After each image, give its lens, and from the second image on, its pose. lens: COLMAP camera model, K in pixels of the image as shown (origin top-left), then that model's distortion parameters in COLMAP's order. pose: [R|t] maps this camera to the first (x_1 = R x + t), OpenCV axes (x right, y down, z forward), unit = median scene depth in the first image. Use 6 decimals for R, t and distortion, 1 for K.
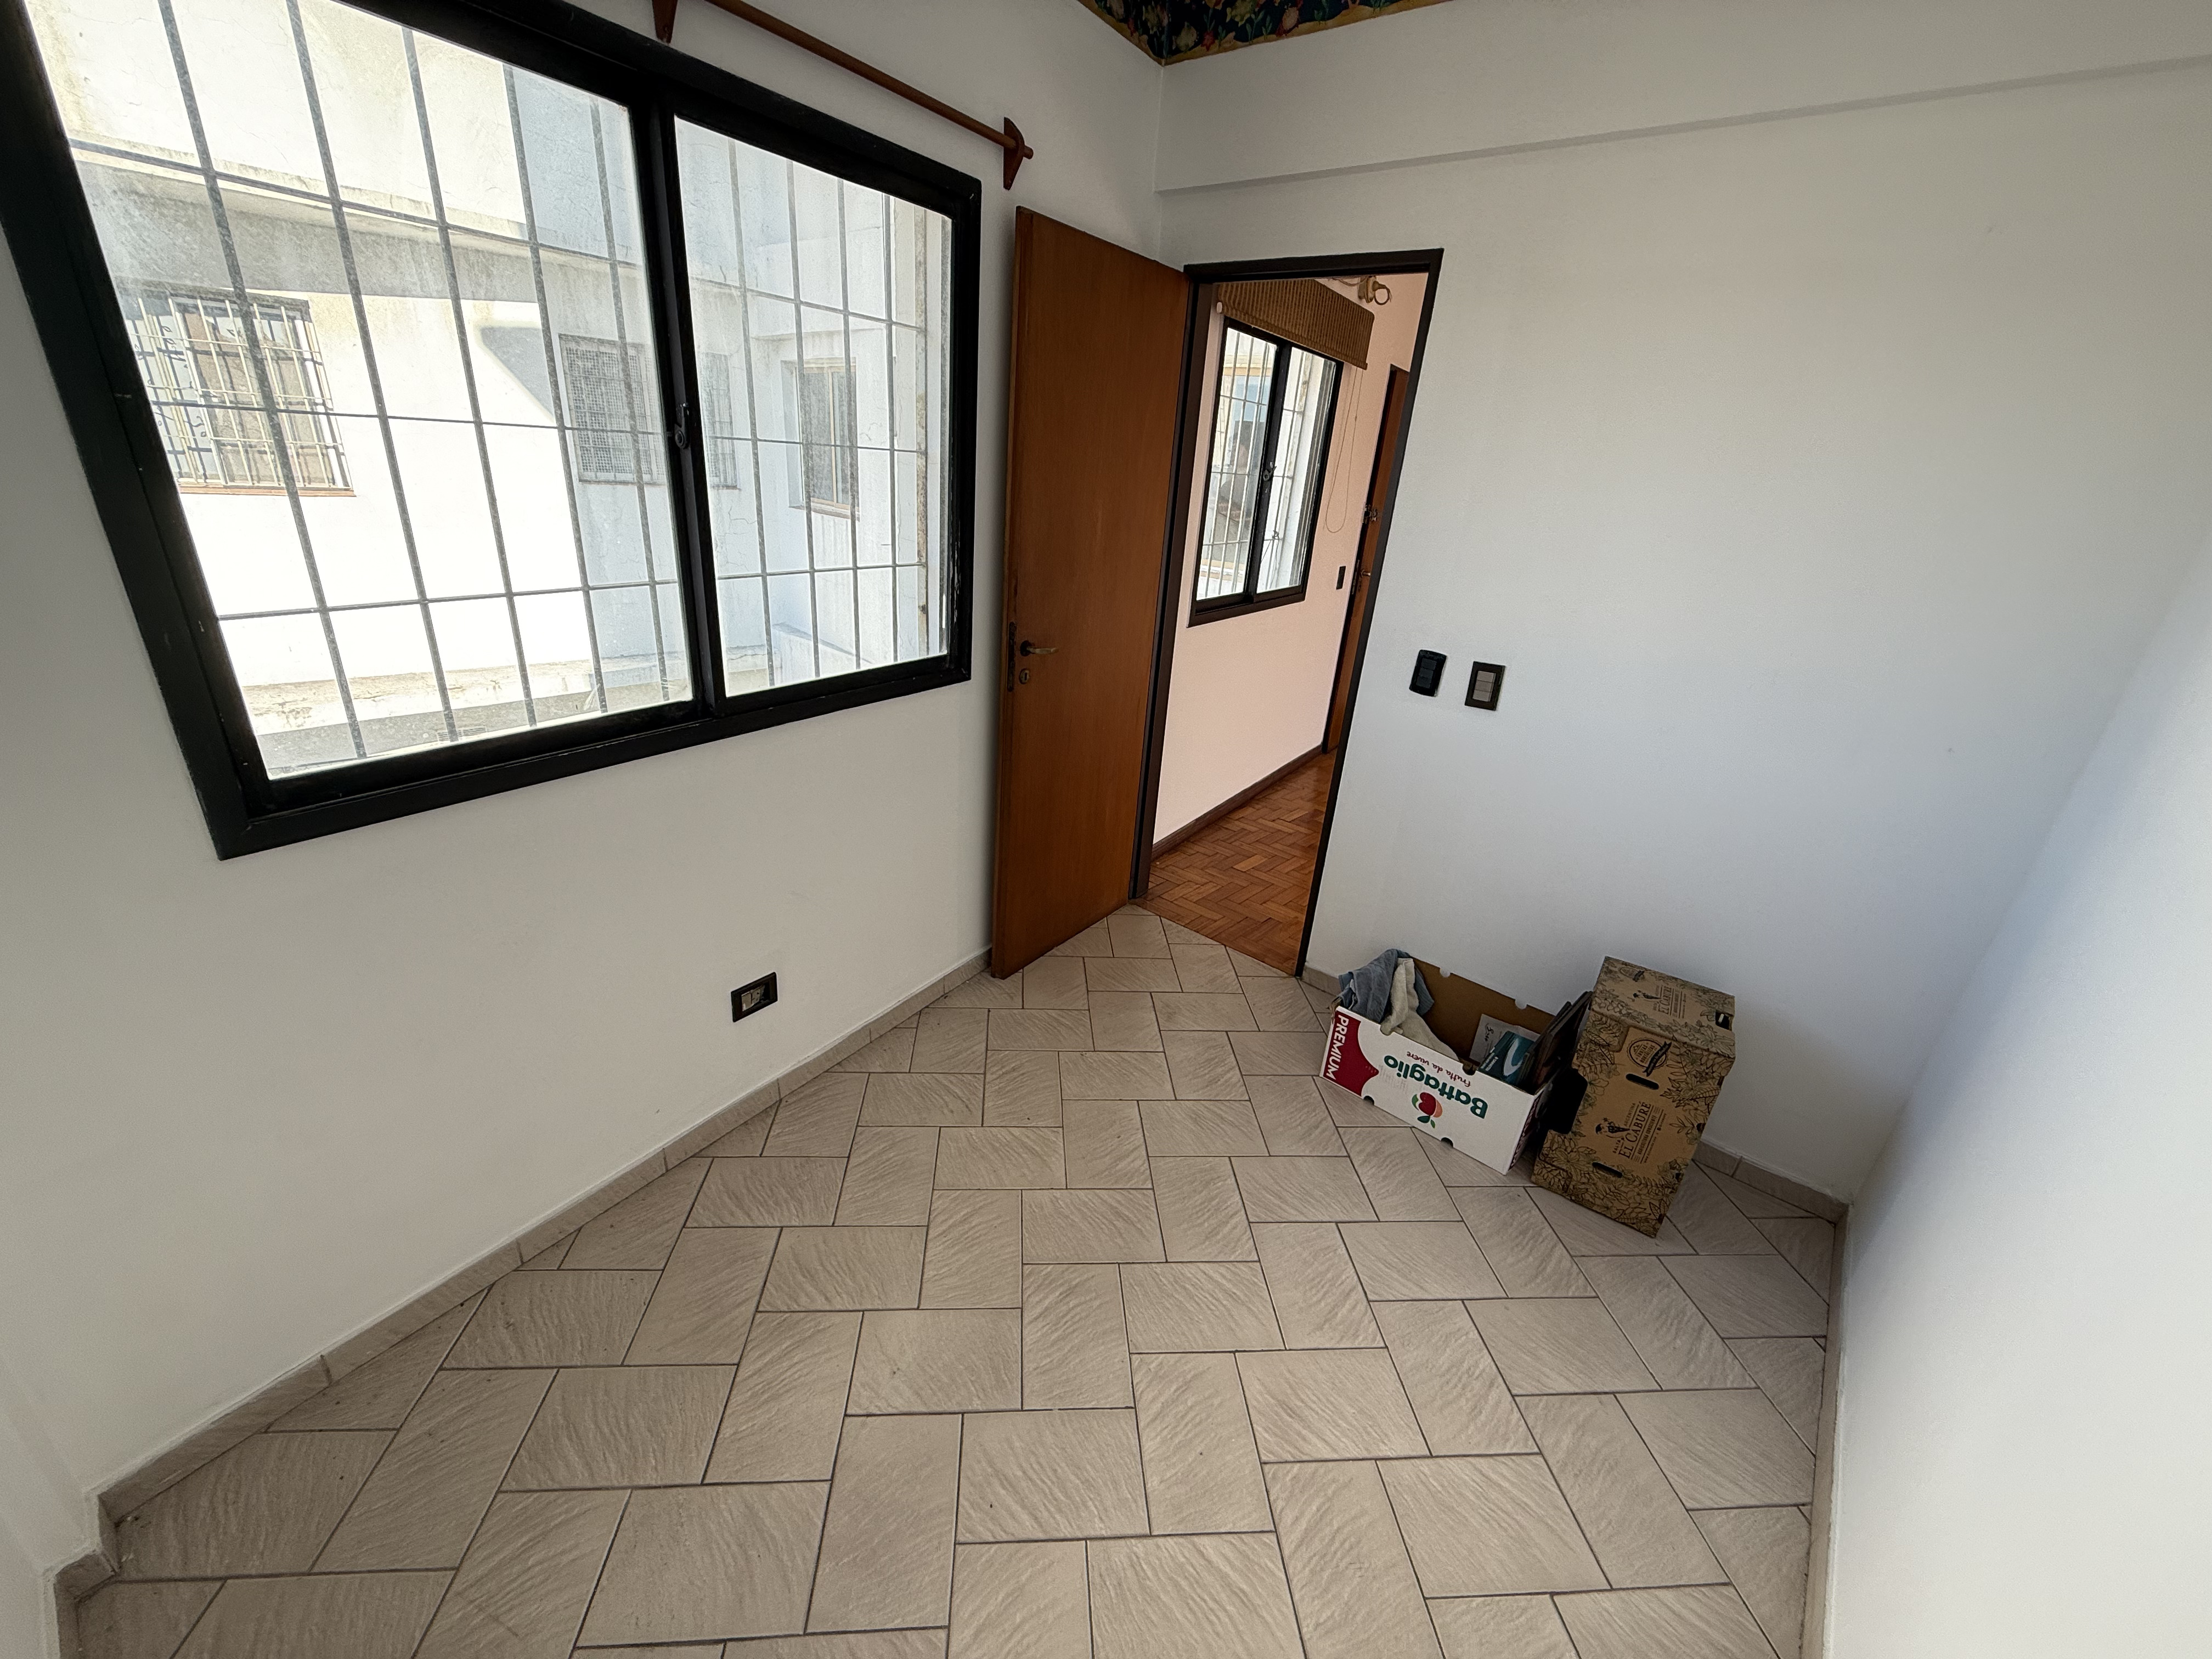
lens RADIAL K [[878.6, 0, 1101.6], [0, 878.6, 824.5], [0, 0, 1]] dist [-0.000474, 0.000319]
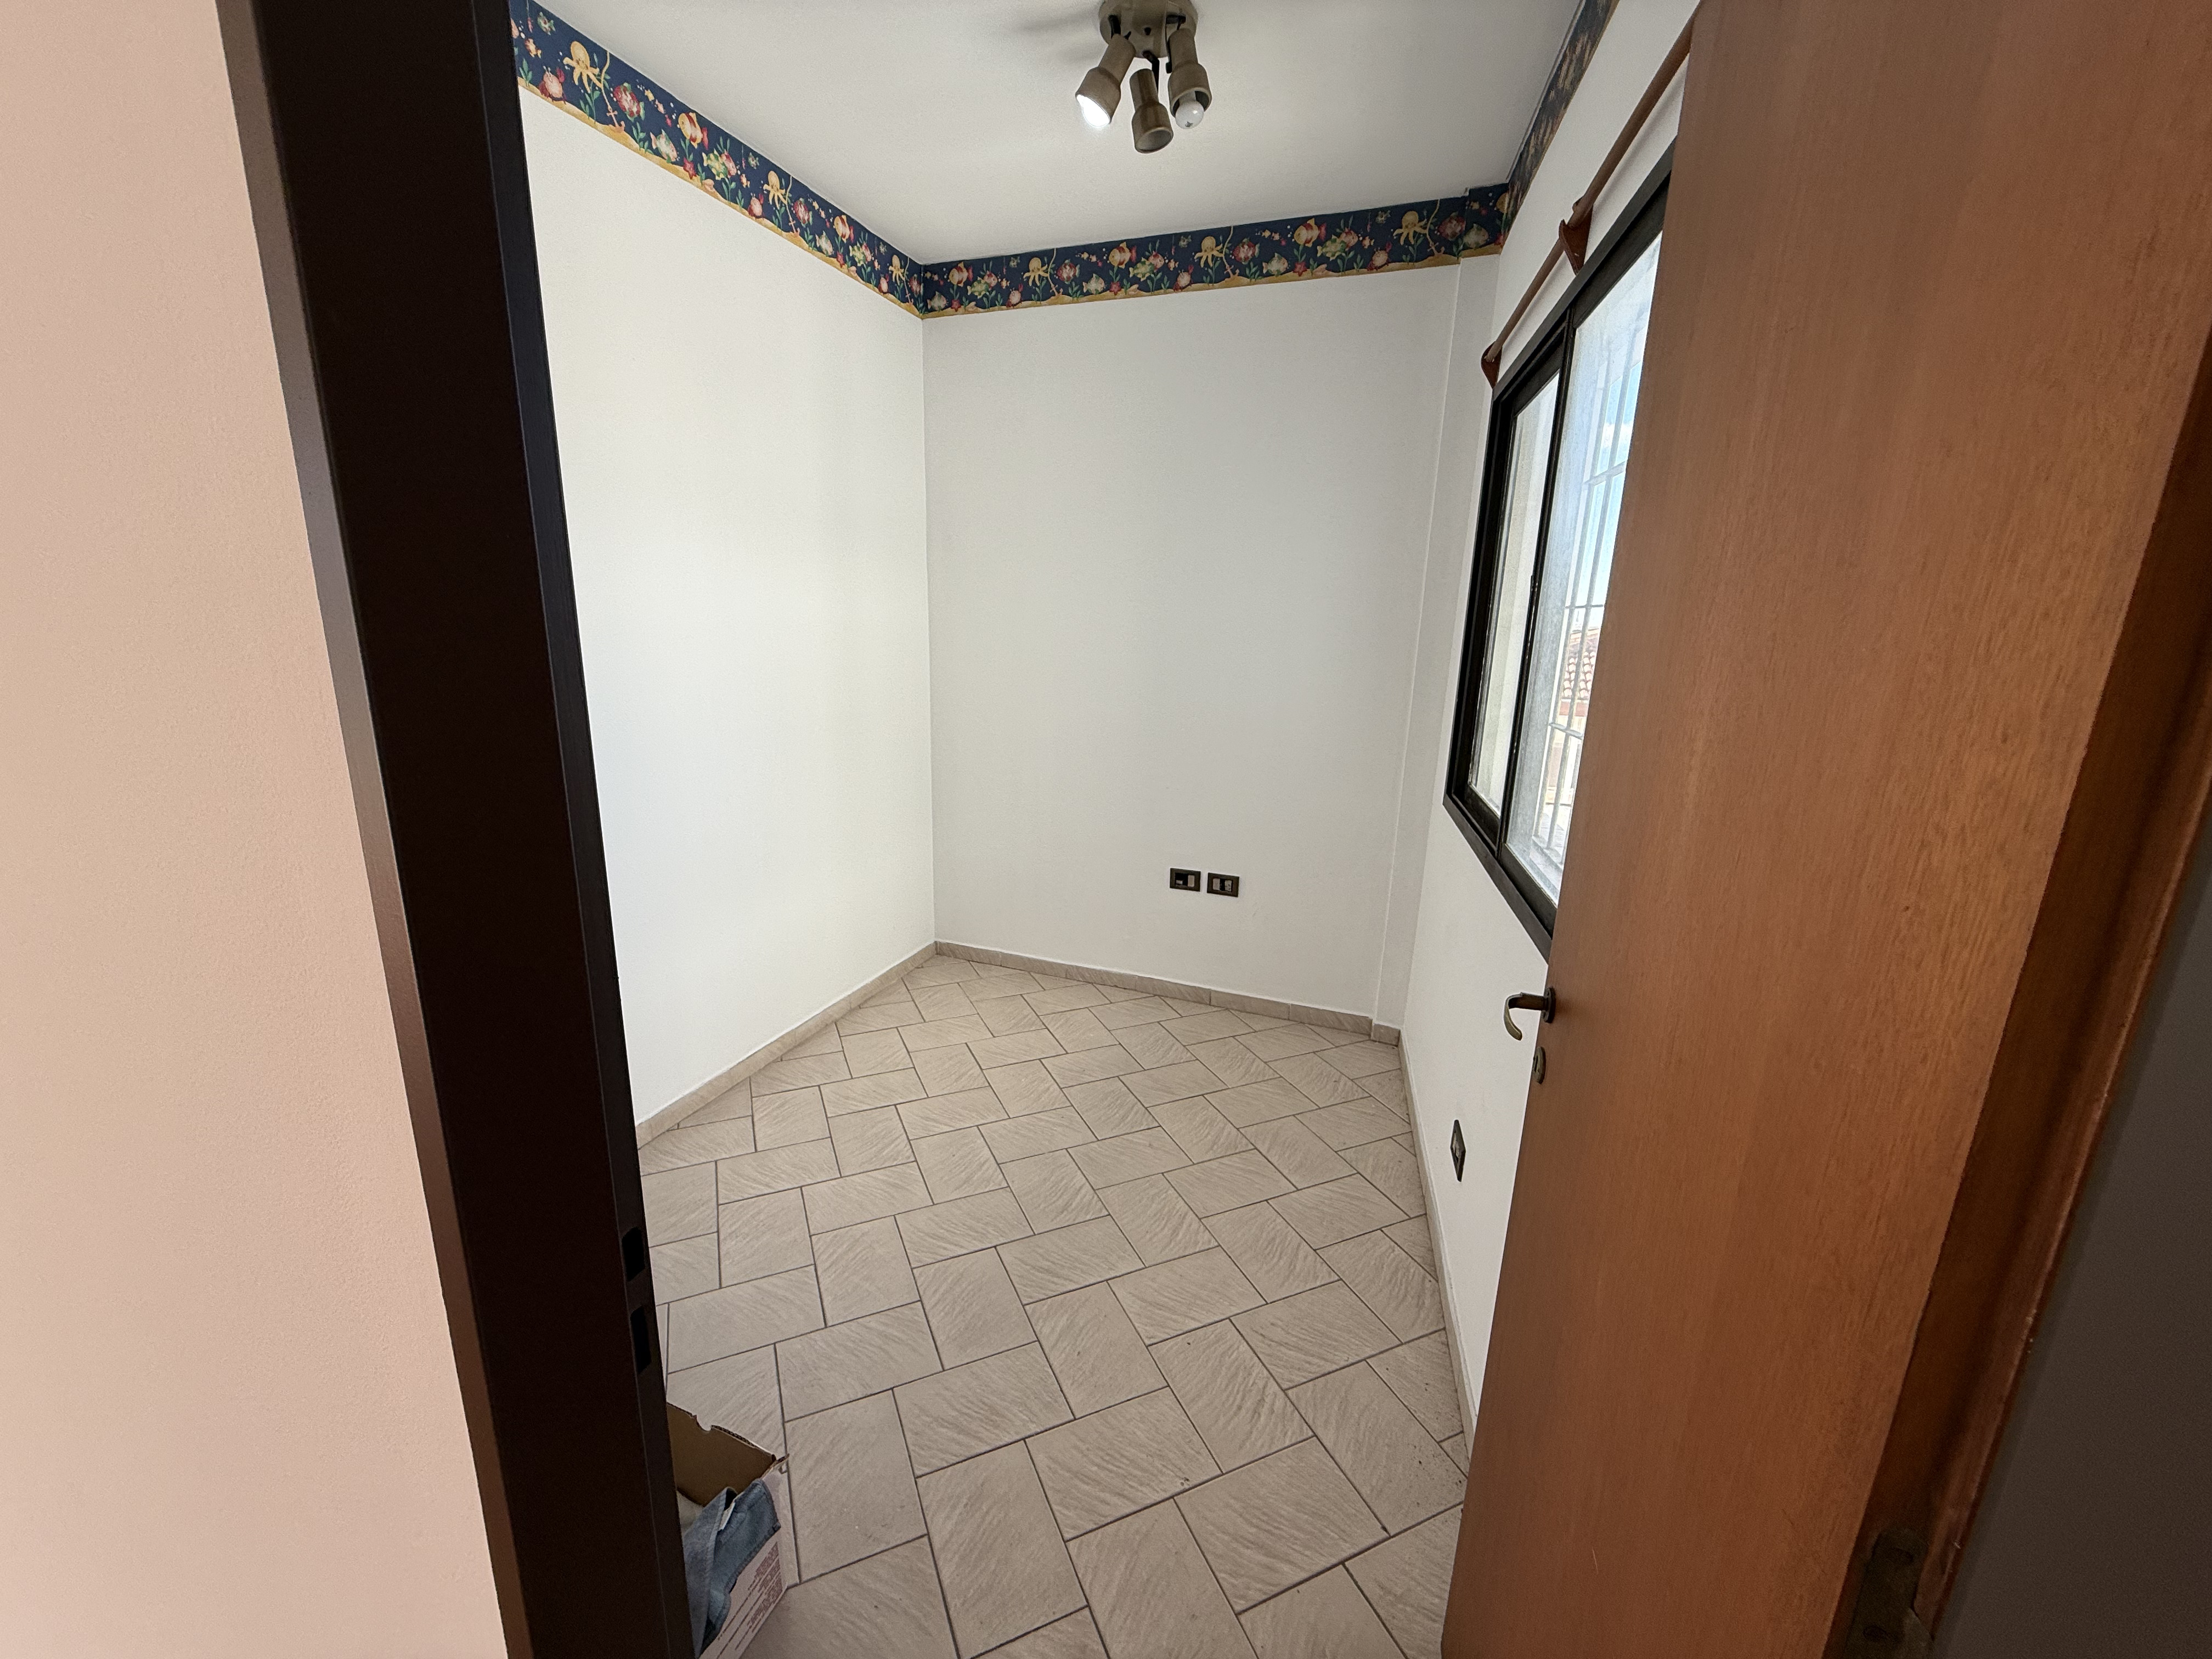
lens RADIAL K [[878.6, 0, 1101.5], [0, 878.6, 831.5], [0, 0, 1]] dist [-0.000474, 0.000319]
pose [[-0.939294, -0.016584, -0.342711, 0.320925], [-0.215839, 0.805006, 0.552612, -0.553480], [0.266720, 0.593035, -0.759717, 1.477442]]
